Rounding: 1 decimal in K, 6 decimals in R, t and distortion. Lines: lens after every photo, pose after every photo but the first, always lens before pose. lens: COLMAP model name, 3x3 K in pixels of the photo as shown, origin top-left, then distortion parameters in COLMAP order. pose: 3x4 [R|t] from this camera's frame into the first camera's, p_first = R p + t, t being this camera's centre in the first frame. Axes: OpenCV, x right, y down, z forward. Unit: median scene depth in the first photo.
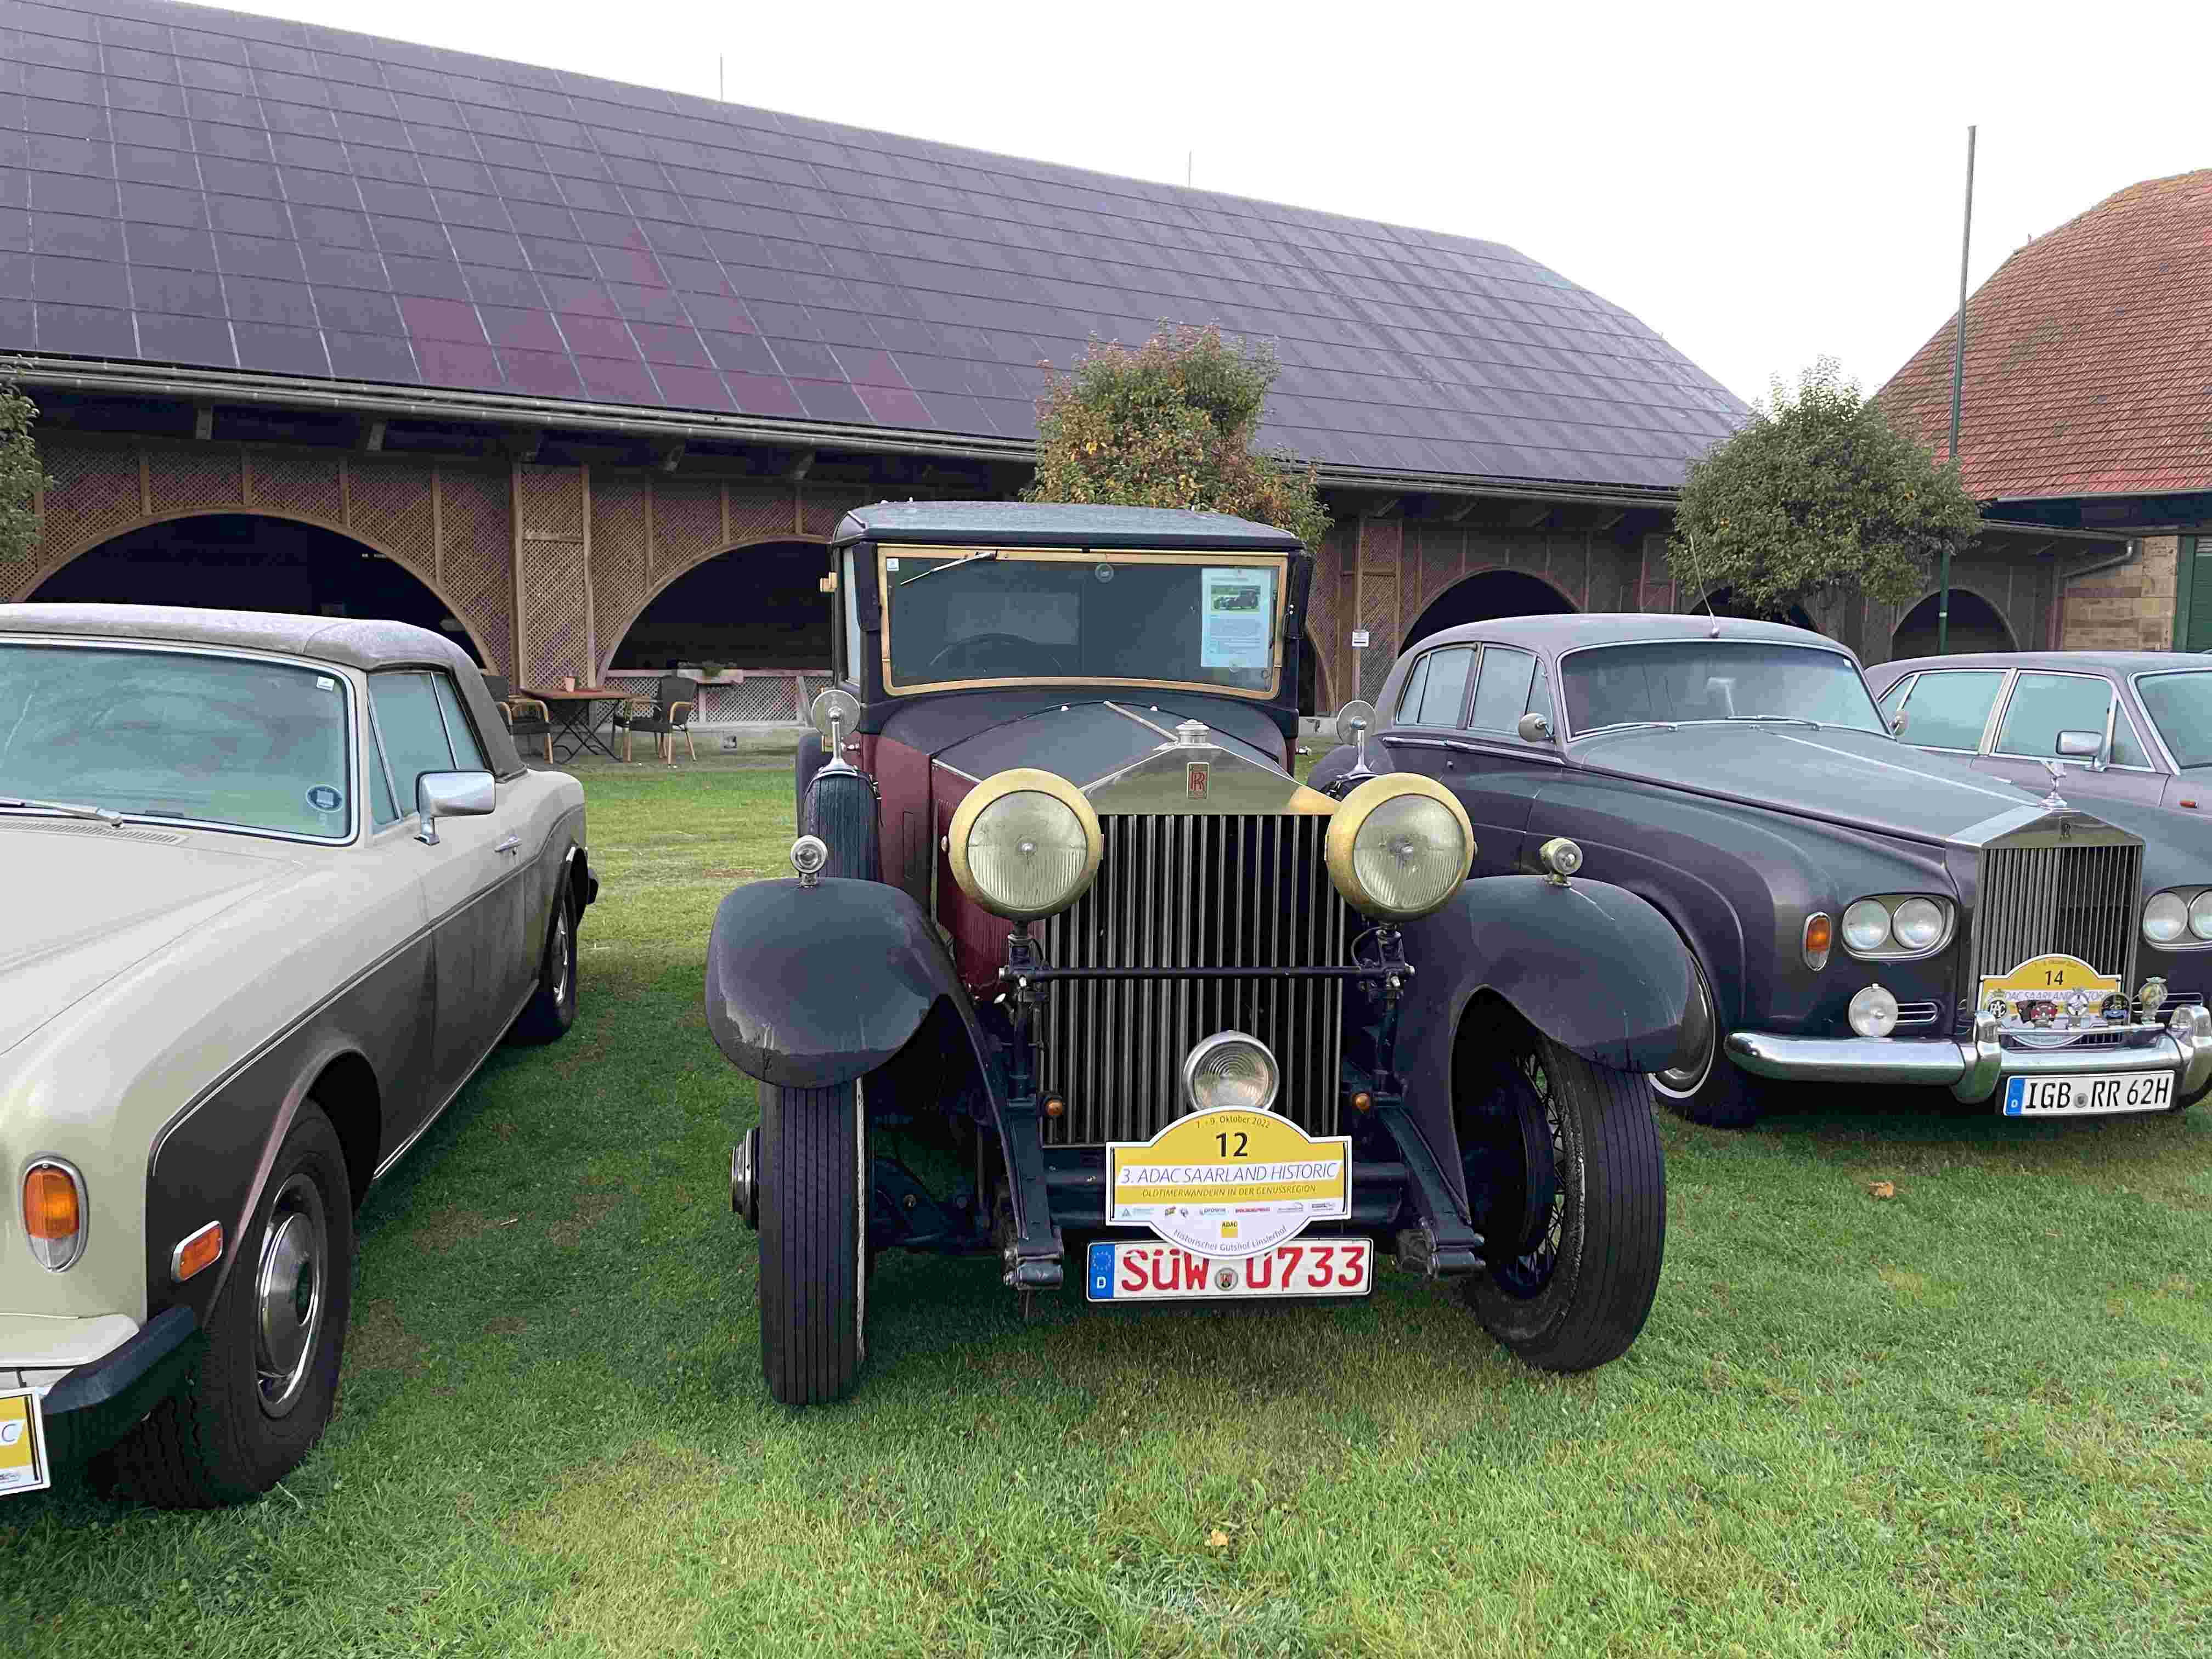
lens RADIAL K [[1643.1, 0, 1106.0], [0, 1643.1, 829.5], [0, 0, 1]] dist [0.078967, -0.120251]
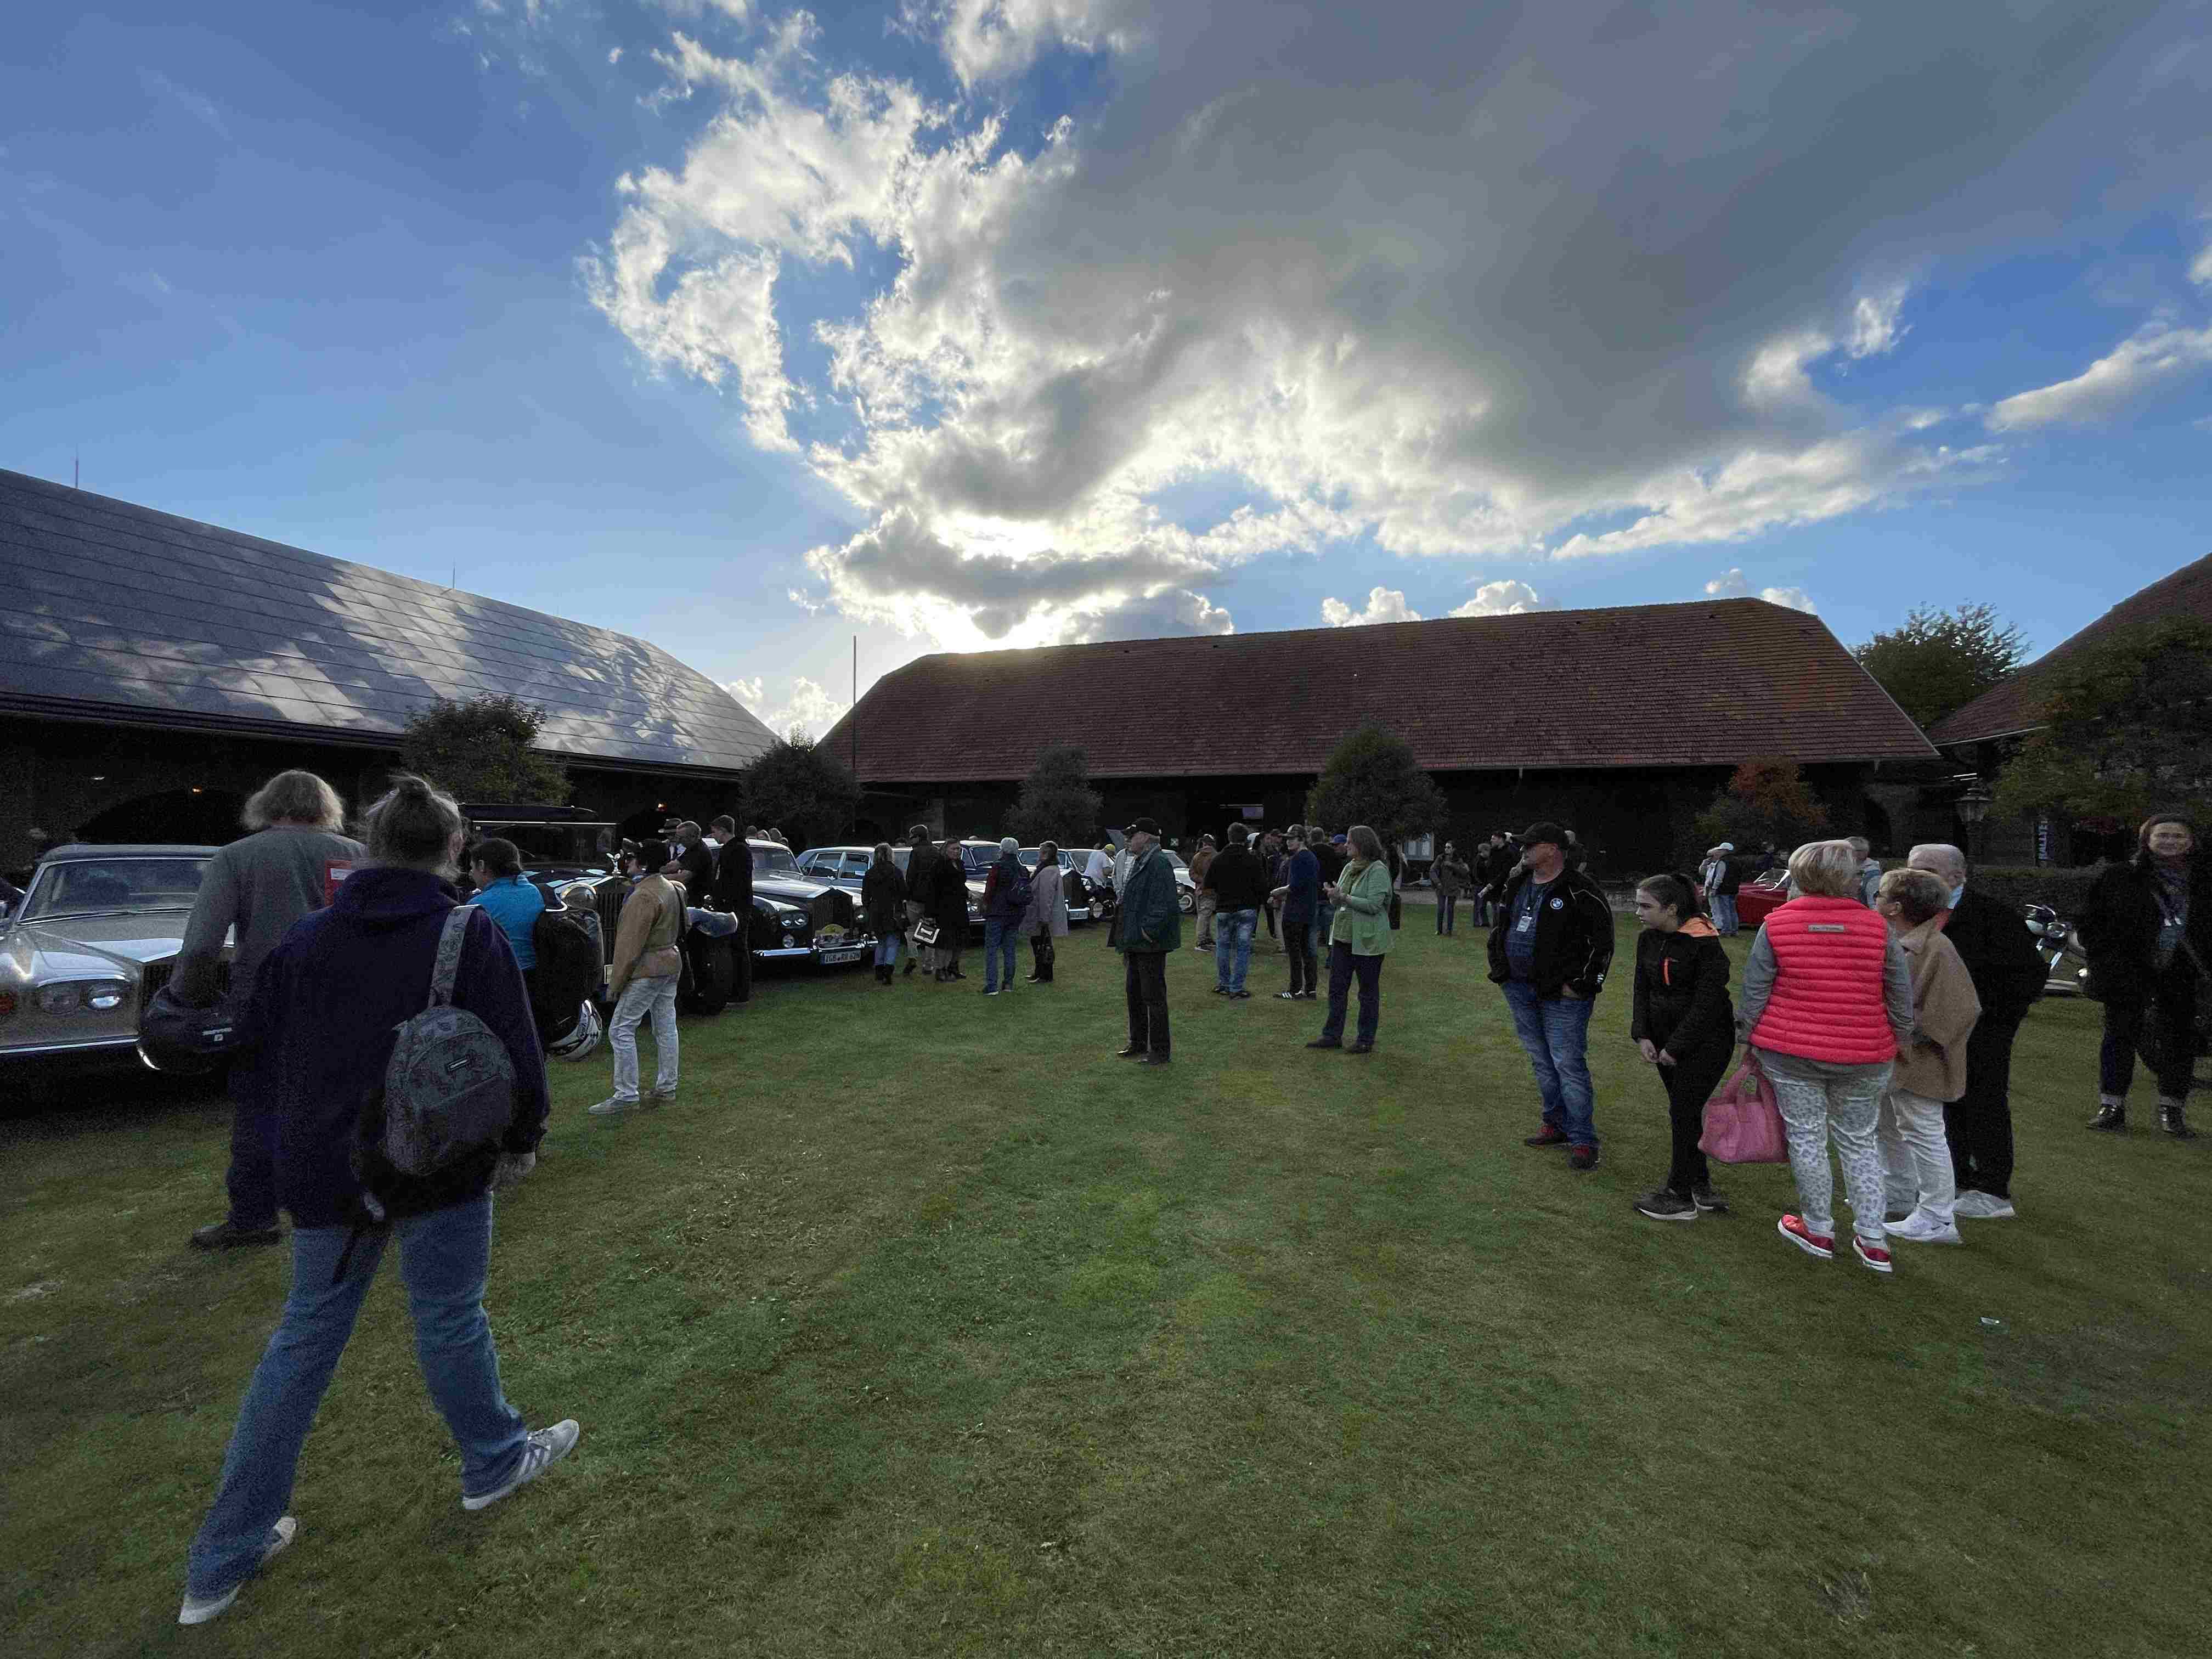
lens RADIAL K [[884.3, 0, 1106.0], [0, 884.3, 829.5], [0, 0, 1]] dist [0.000162, 0.000004]
pose [[0.753917, 0.001325, 0.656968, -0.071385], [0.079093, 0.992541, -0.092767, 0.019947], [-0.652191, 0.121901, 0.748189, -0.222410]]
